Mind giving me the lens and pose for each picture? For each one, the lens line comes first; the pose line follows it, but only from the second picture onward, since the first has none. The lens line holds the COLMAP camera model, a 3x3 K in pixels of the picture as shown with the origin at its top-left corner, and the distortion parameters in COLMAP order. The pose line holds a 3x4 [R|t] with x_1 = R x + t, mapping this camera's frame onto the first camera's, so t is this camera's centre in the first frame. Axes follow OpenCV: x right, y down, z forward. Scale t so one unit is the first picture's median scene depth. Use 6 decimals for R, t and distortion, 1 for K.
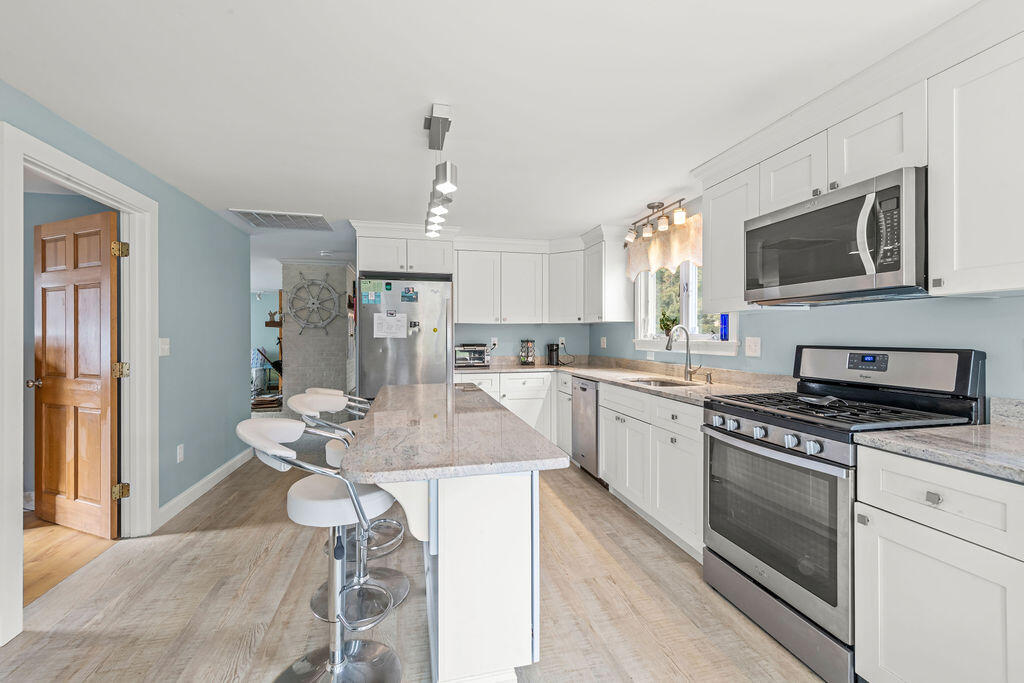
lens RADIAL K [[444.0, 0, 513.1], [0, 444.0, 337.2], [0, 0, 1]] dist [0.007968, -0.000106]
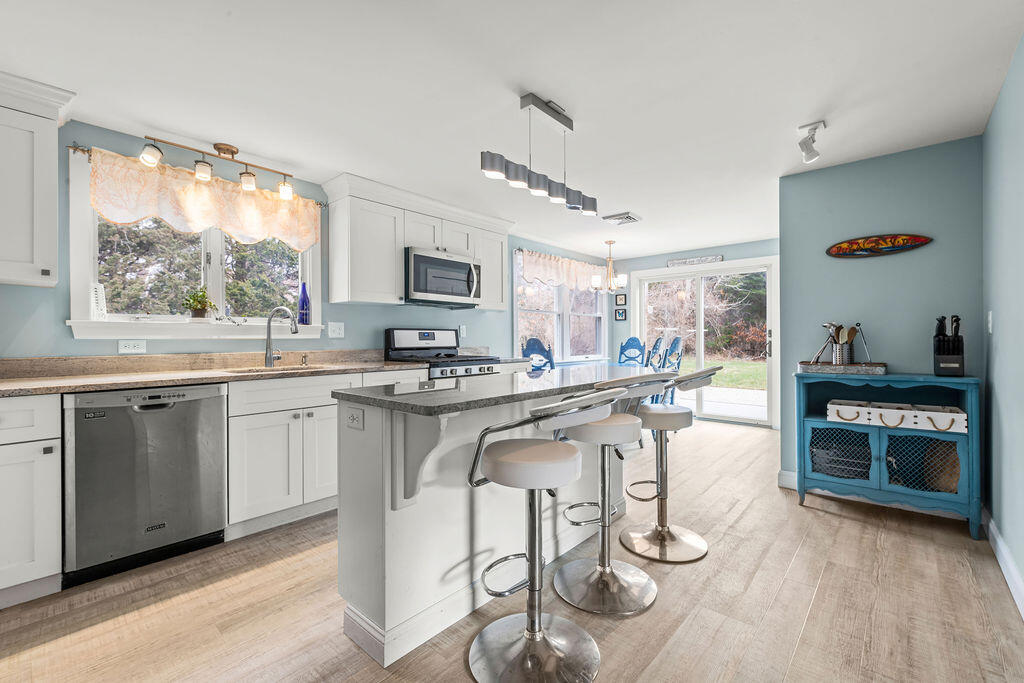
lens RADIAL K [[444.0, 0, 506.8], [0, 444.0, 340.0], [0, 0, 1]] dist [0.007968, -0.000106]
pose [[-0.578382, 0.001359, 0.815765, -0.821908], [0.006536, 0.999974, 0.002968, 0.053205], [-0.815740, 0.007048, -0.578376, 1.446342]]
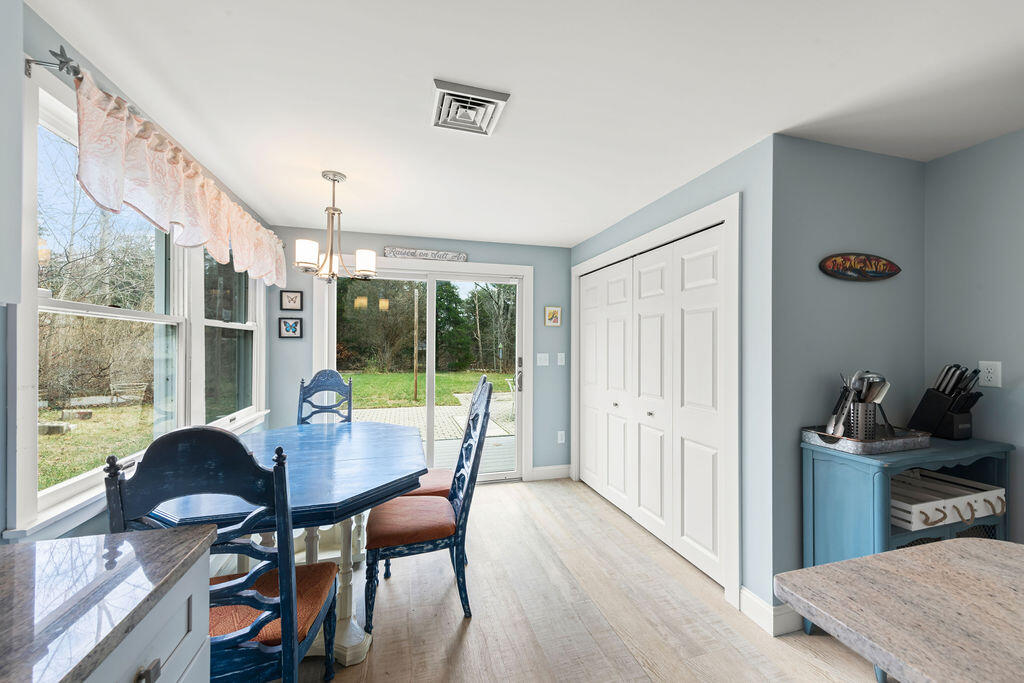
lens RADIAL K [[408.6, 0, 526.4], [0, 408.6, 343.0], [0, 0, 1]] dist [0.015076, -0.002174]
pose [[-0.997267, -0.000170, -0.073879, 0.250099], [0.000064, 0.999995, -0.003156, -0.029253], [0.073879, -0.003152, -0.997262, 0.765016]]
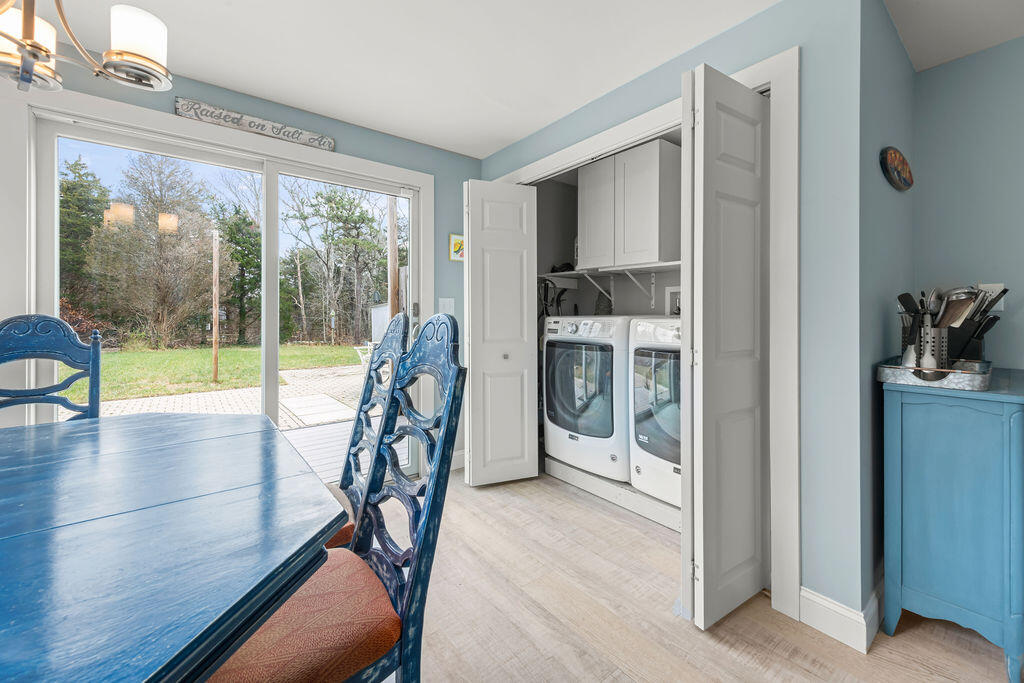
lens RADIAL K [[408.6, 0, 519.8], [0, 408.6, 315.6], [0, 0, 1]] dist [0.015076, -0.002174]
pose [[-0.894906, 0.004372, -0.446234, 0.395383], [0.005306, 0.999986, -0.000843, 0.055220], [0.446224, -0.003123, -0.894916, 0.332792]]
